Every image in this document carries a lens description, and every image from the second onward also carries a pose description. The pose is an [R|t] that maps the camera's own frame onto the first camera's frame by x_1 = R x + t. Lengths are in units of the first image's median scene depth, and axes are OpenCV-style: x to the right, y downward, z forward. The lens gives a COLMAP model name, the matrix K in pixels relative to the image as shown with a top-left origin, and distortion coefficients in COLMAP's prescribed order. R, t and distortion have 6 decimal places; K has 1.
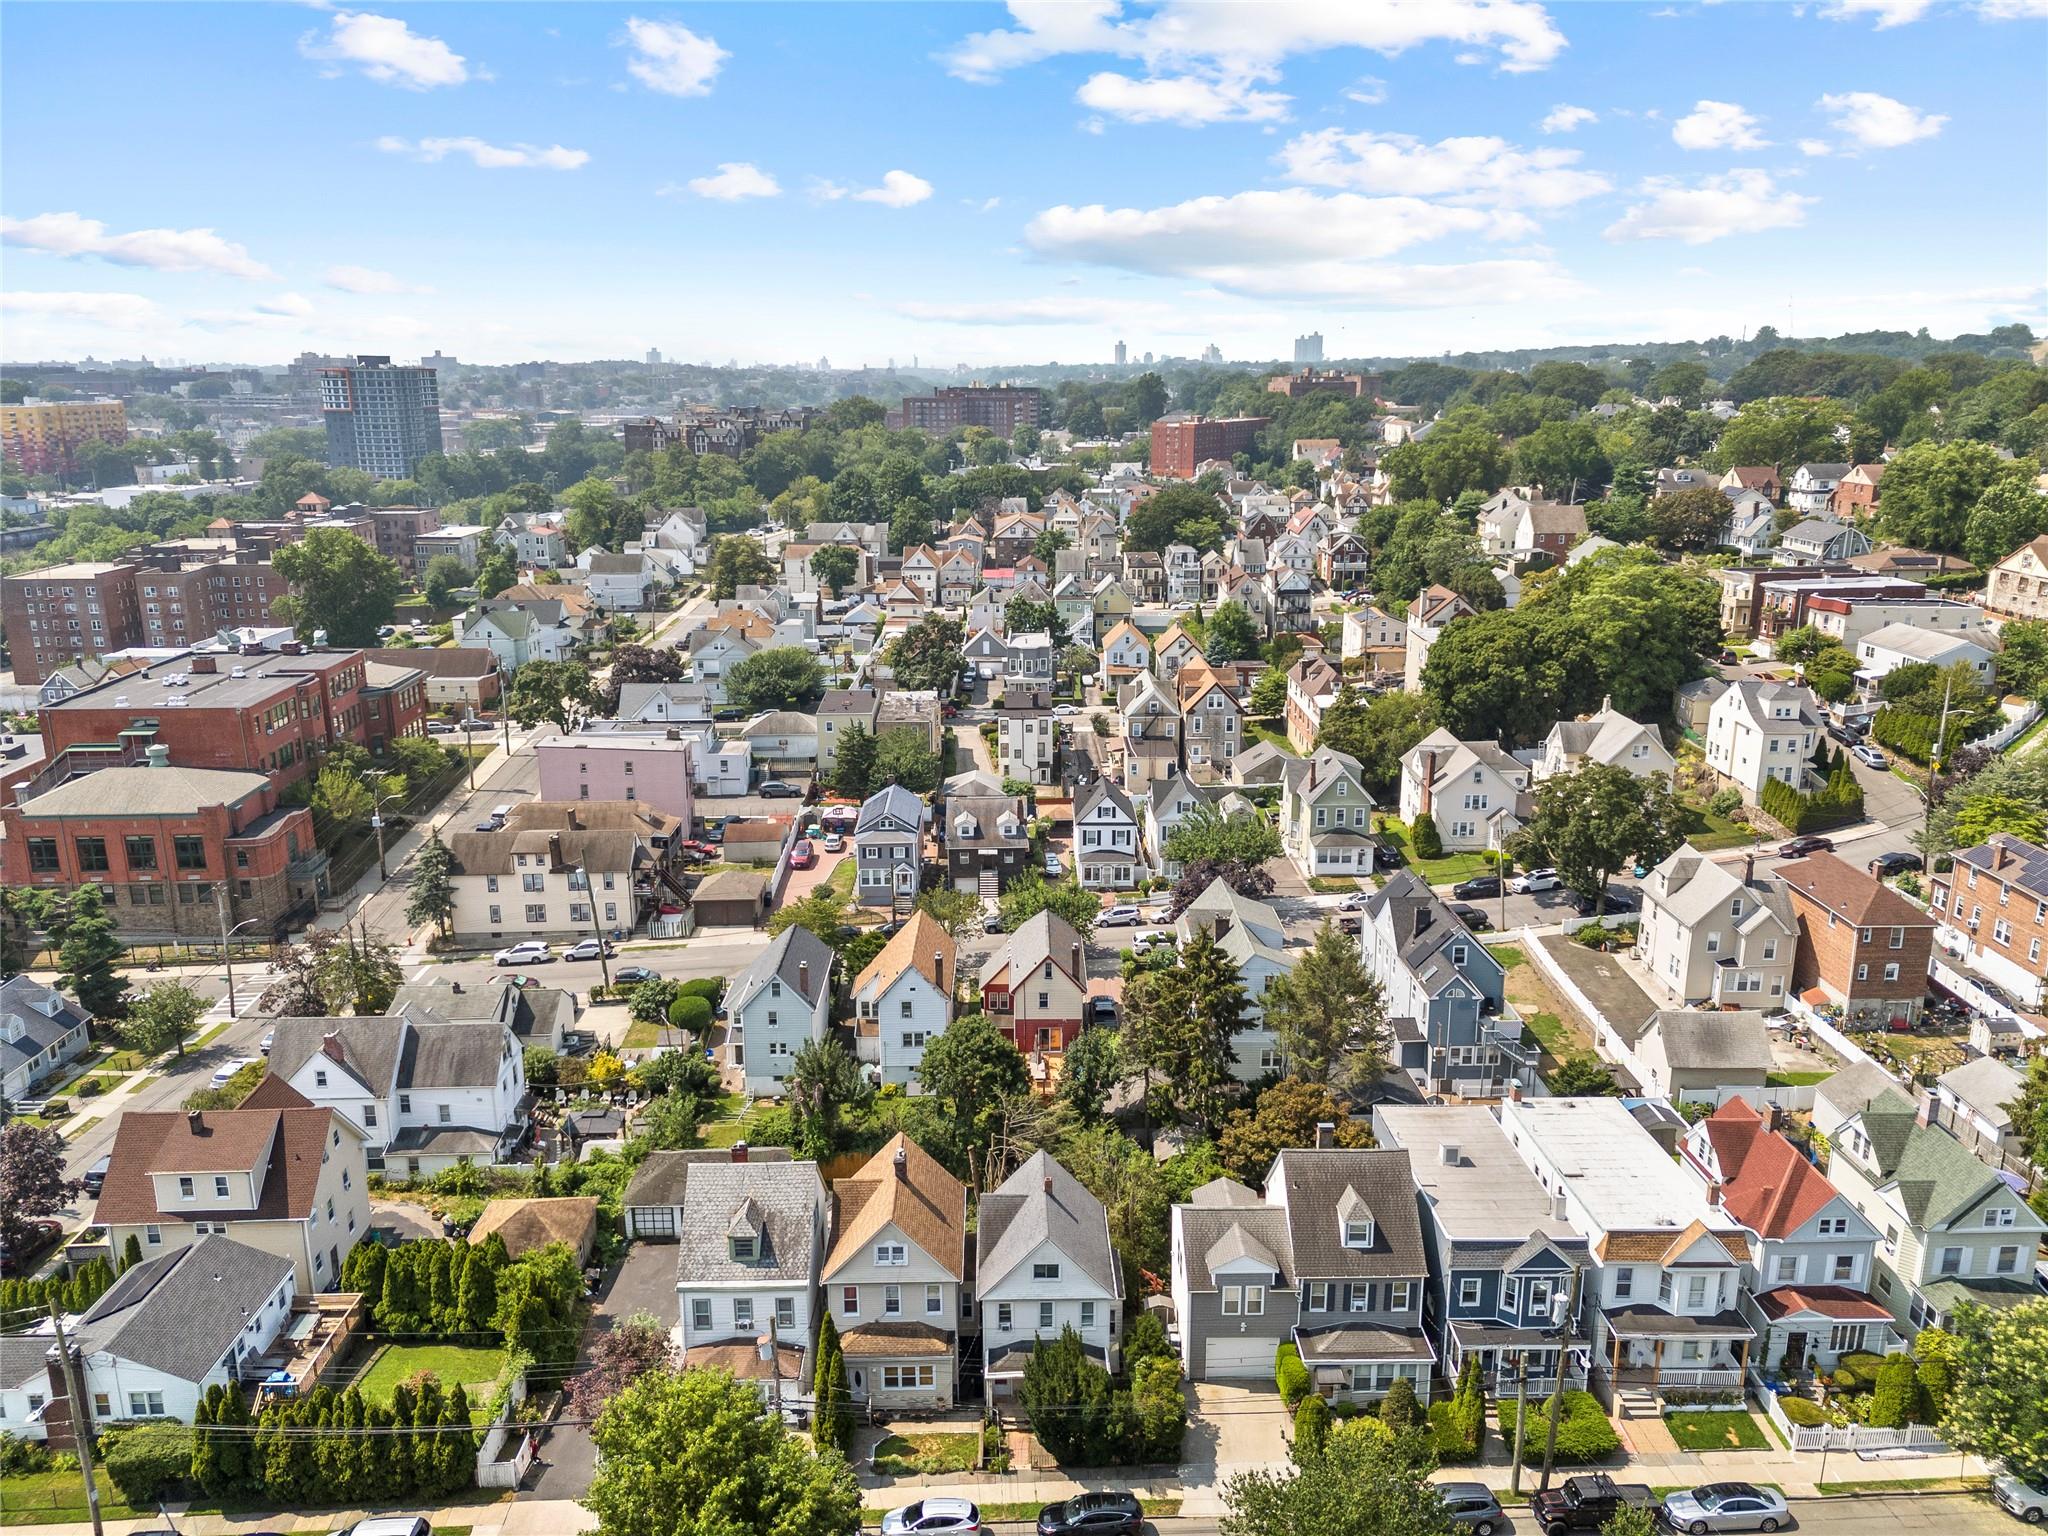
lens RADIAL K [[1498.0, 0, 987.1], [0, 1498.0, 767.0], [0, 0, 1]] dist [0.107555, -0.136358]
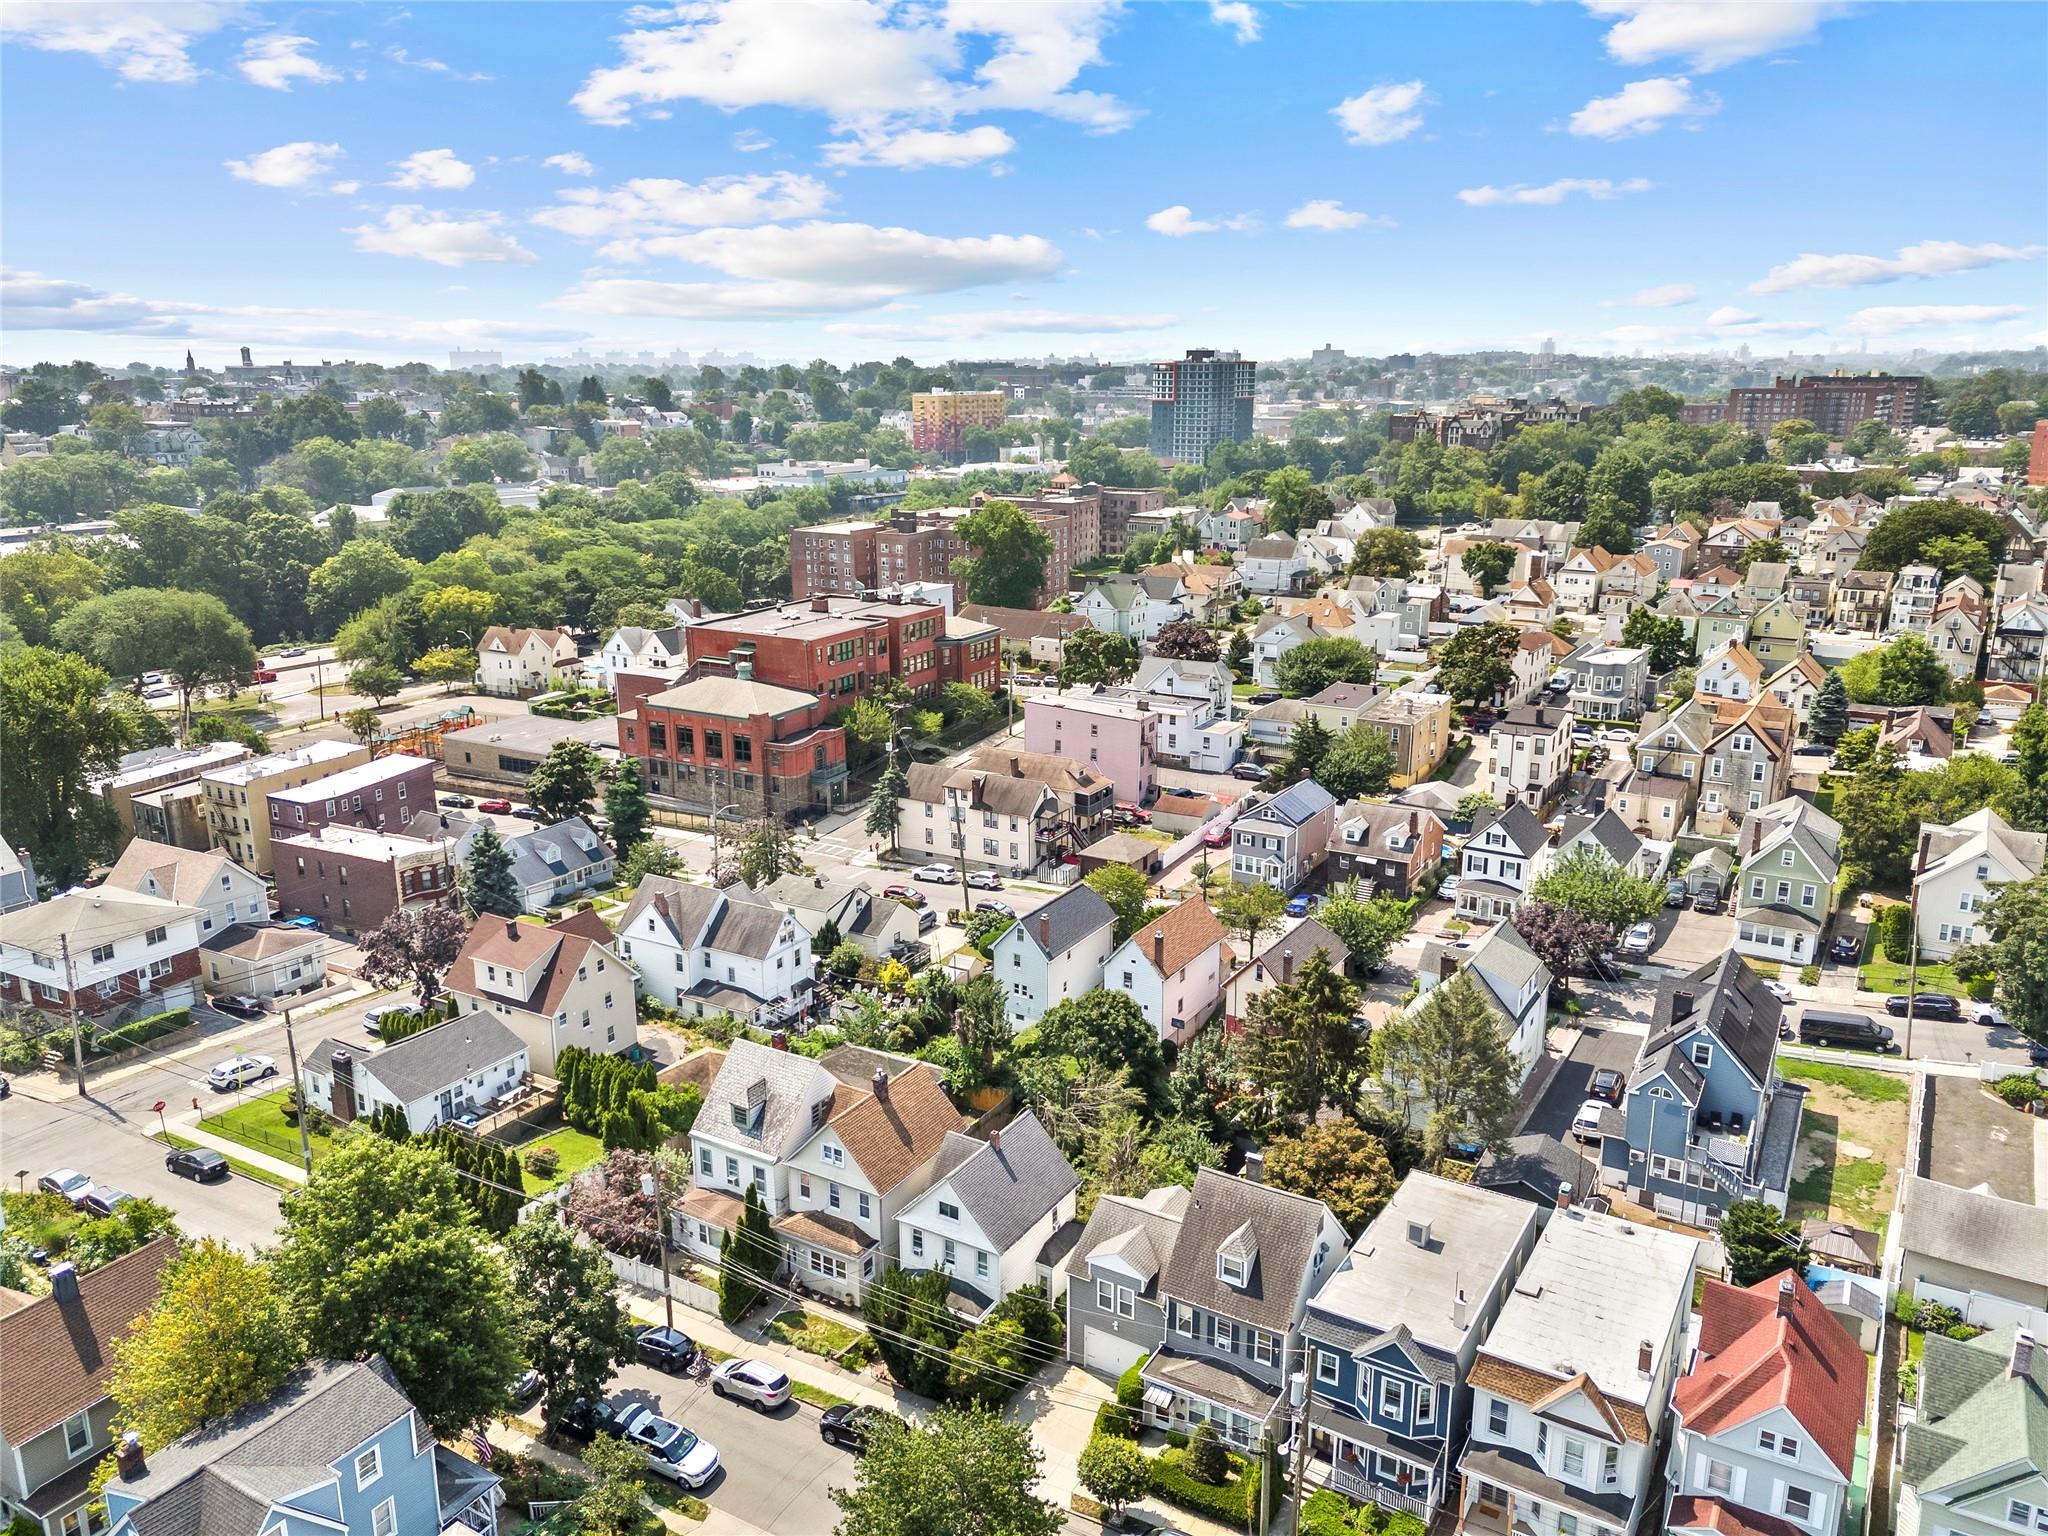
lens RADIAL K [[1488.7, 0, 1027.8], [0, 1488.7, 739.5], [0, 0, 1]] dist [0.110784, -0.132371]
pose [[0.849946, 0.130550, -0.510440, 0.313215], [-0.135381, 0.990401, 0.027878, -0.018478], [0.509179, 0.045410, 0.859462, 0.052762]]
